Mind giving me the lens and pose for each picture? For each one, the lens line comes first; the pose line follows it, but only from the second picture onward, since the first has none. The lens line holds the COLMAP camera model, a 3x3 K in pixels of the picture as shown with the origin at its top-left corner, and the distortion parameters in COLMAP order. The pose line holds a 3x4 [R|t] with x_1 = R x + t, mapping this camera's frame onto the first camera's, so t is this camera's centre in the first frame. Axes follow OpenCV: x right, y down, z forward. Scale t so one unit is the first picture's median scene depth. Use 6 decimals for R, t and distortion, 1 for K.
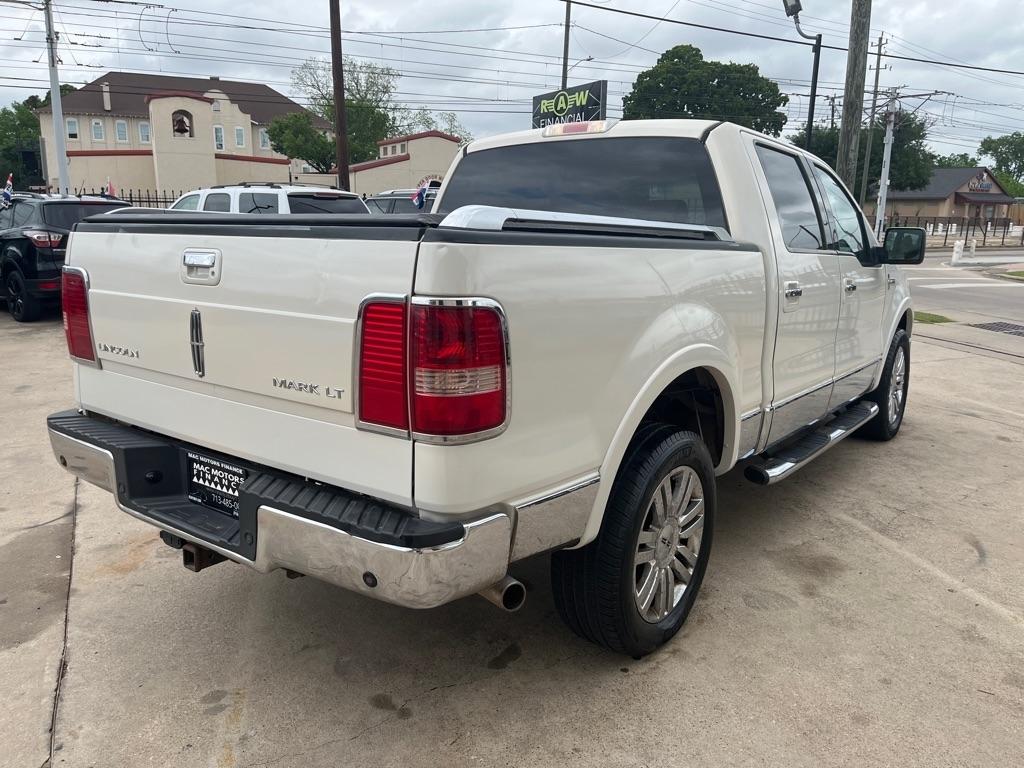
lens RADIAL K [[773.2, 0, 507.1], [0, 773.2, 389.1], [0, 0, 1]] dist [0.078191, -0.116762]
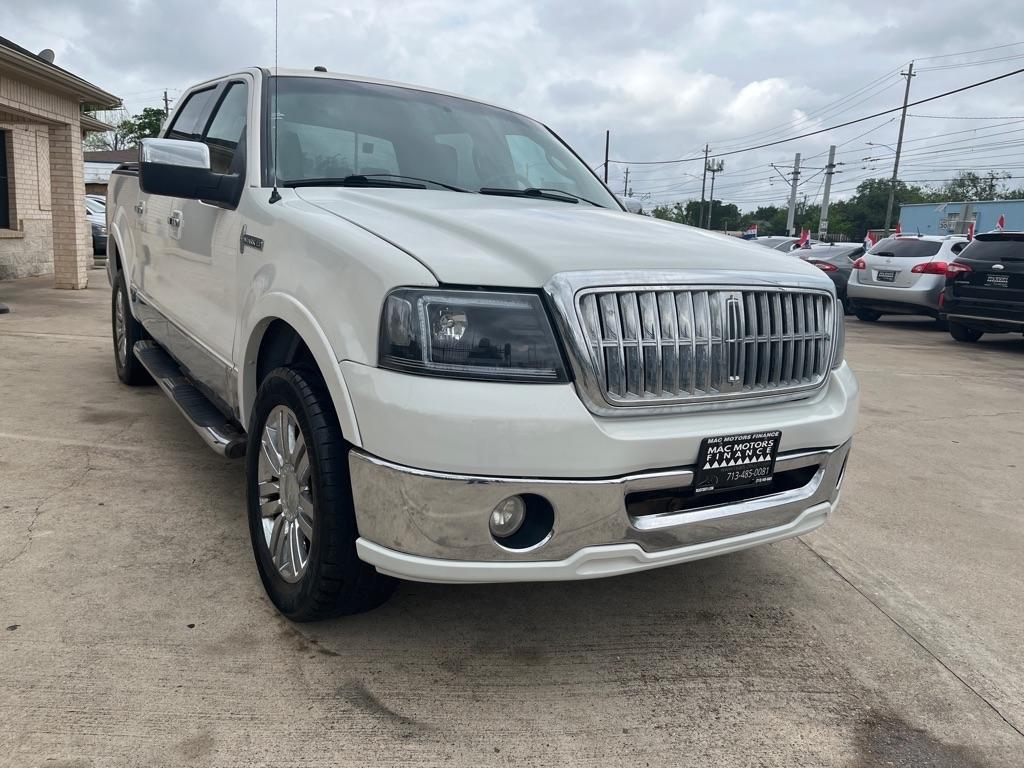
lens RADIAL K [[773.3, 0, 512.8], [0, 773.3, 388.2], [0, 0, 1]] dist [0.074617, -0.110190]
pose [[-0.331338, 0.152431, -0.931118, 1.697402], [-0.271672, 0.929656, 0.248866, -0.406715], [0.903554, 0.335418, -0.266619, 2.407457]]
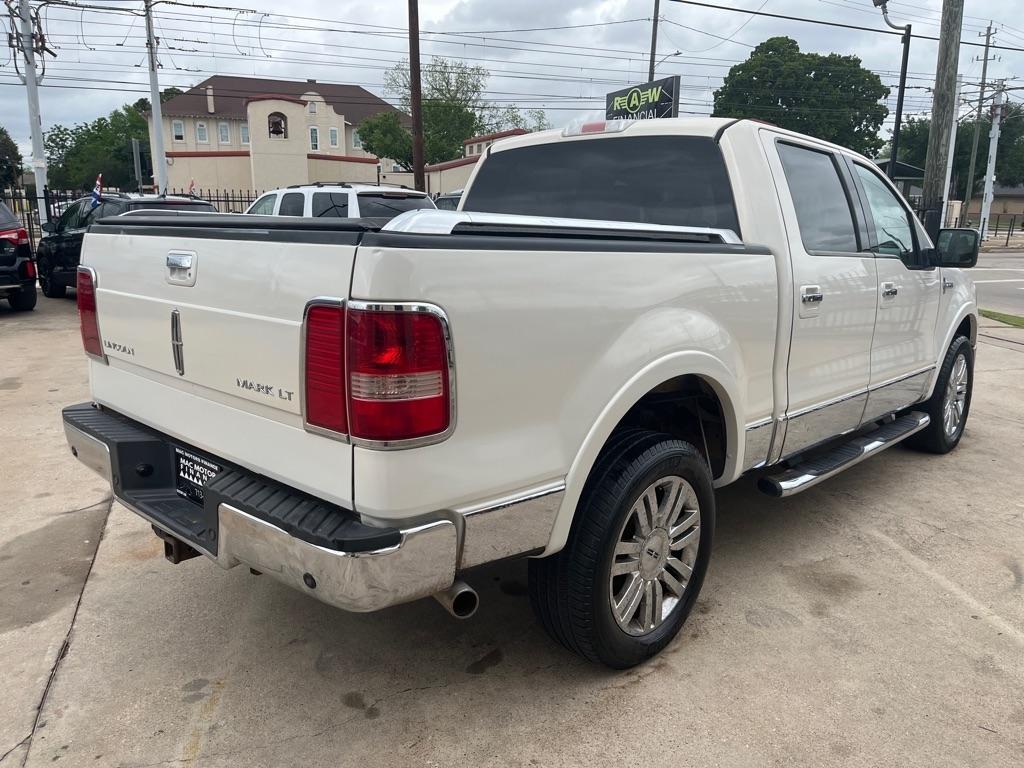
lens RADIAL K [[773.3, 0, 512.8], [0, 773.3, 388.2], [0, 0, 1]] dist [0.074617, -0.110190]
pose [[0.994723, 0.021962, -0.100222, 0.120426], [-0.021763, 0.999758, 0.003079, -0.009086], [0.100265, -0.000881, 0.994960, 0.014227]]
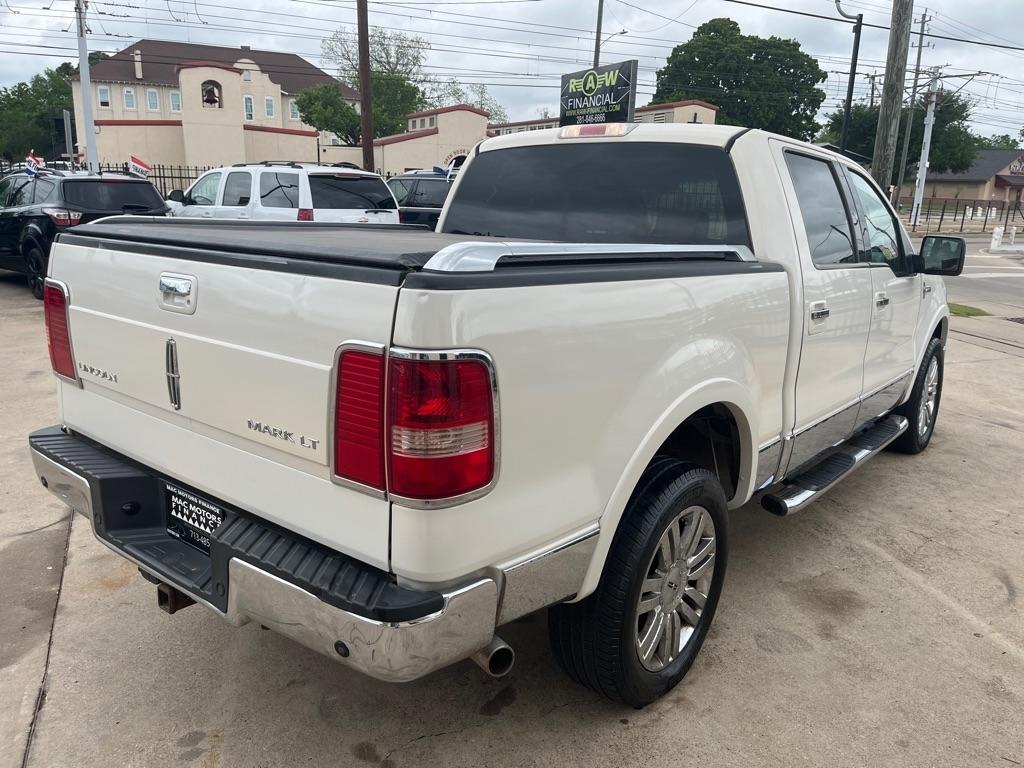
lens RADIAL K [[772.7, 0, 509.7], [0, 772.7, 388.3], [0, 0, 1]] dist [0.083240, -0.123240]
pose [[0.999326, 0.023323, -0.028353, 0.027809], [-0.022454, 0.999281, 0.030565, -0.064685], [0.029045, -0.029908, 0.999131, 0.059776]]
